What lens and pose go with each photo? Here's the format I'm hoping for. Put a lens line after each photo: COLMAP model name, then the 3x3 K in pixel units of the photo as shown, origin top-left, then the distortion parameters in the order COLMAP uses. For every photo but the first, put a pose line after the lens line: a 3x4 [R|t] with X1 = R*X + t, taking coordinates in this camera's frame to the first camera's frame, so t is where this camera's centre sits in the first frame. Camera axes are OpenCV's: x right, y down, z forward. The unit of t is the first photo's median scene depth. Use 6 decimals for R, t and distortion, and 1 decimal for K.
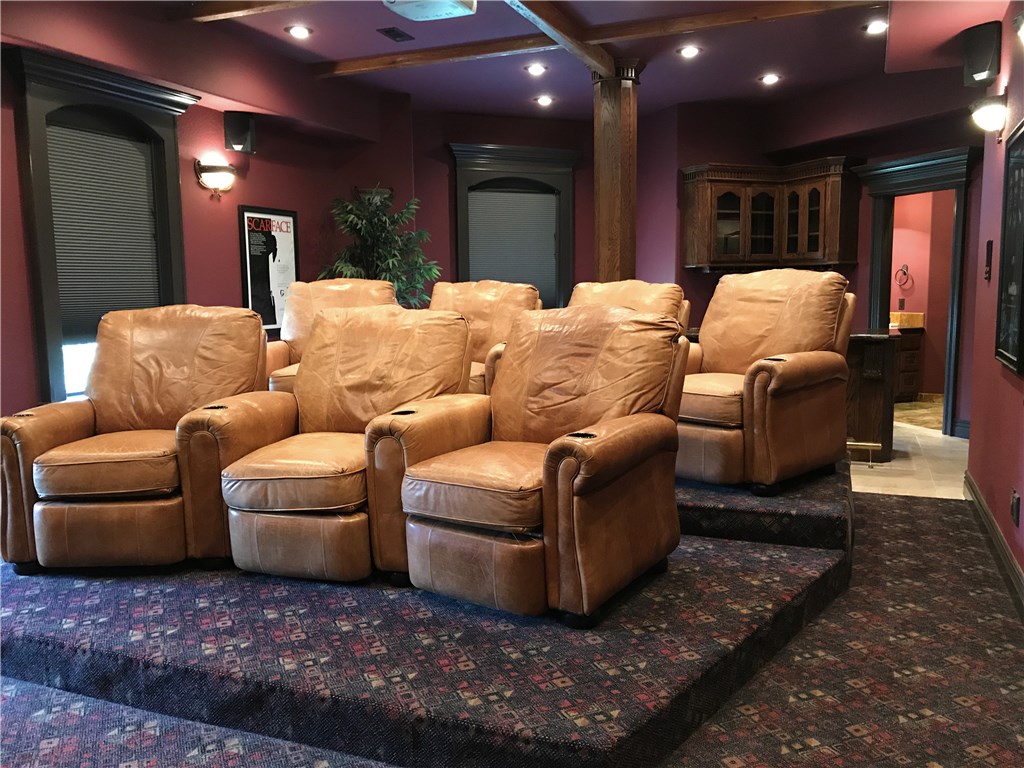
lens RADIAL K [[849.1, 0, 510.9], [0, 849.1, 385.9], [0, 0, 1]] dist [0.038050, -0.070591]
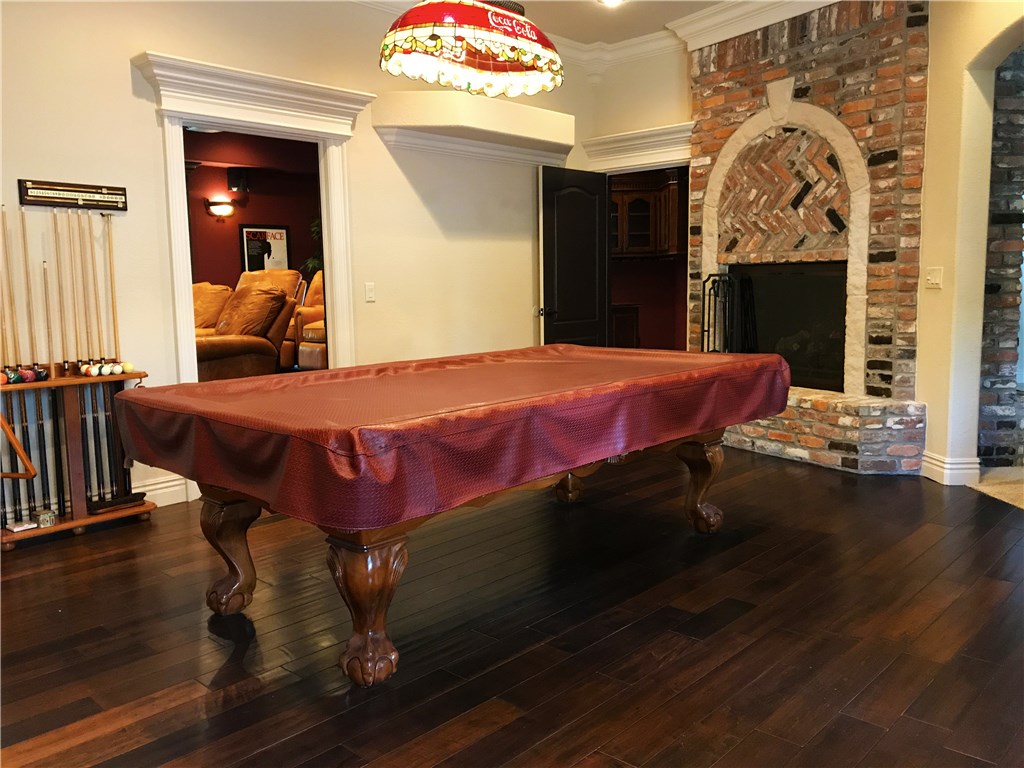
lens RADIAL K [[849.1, 0, 512.2], [0, 849.1, 382.4], [0, 0, 1]] dist [0.038050, -0.070591]
pose [[0.934028, 0.037919, -0.355181, 0.775247], [-0.035403, 0.999281, 0.013583, 0.050228], [0.355440, -0.000112, 0.934699, -0.343336]]
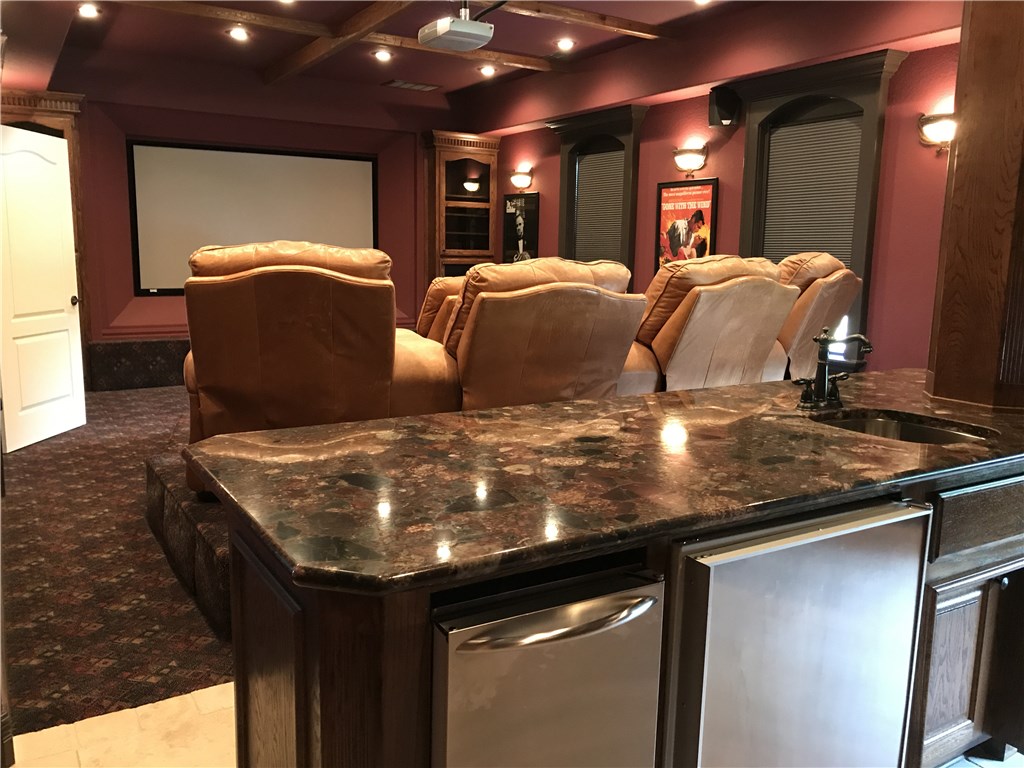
lens RADIAL K [[849.1, 0, 511.2], [0, 849.1, 385.9], [0, 0, 1]] dist [0.038050, -0.070591]
pose [[-0.594658, 0.128332, -0.793670, 0.581467], [-0.098911, 0.968001, 0.230629, -0.151024], [0.797871, 0.215649, -0.562936, 1.169212]]
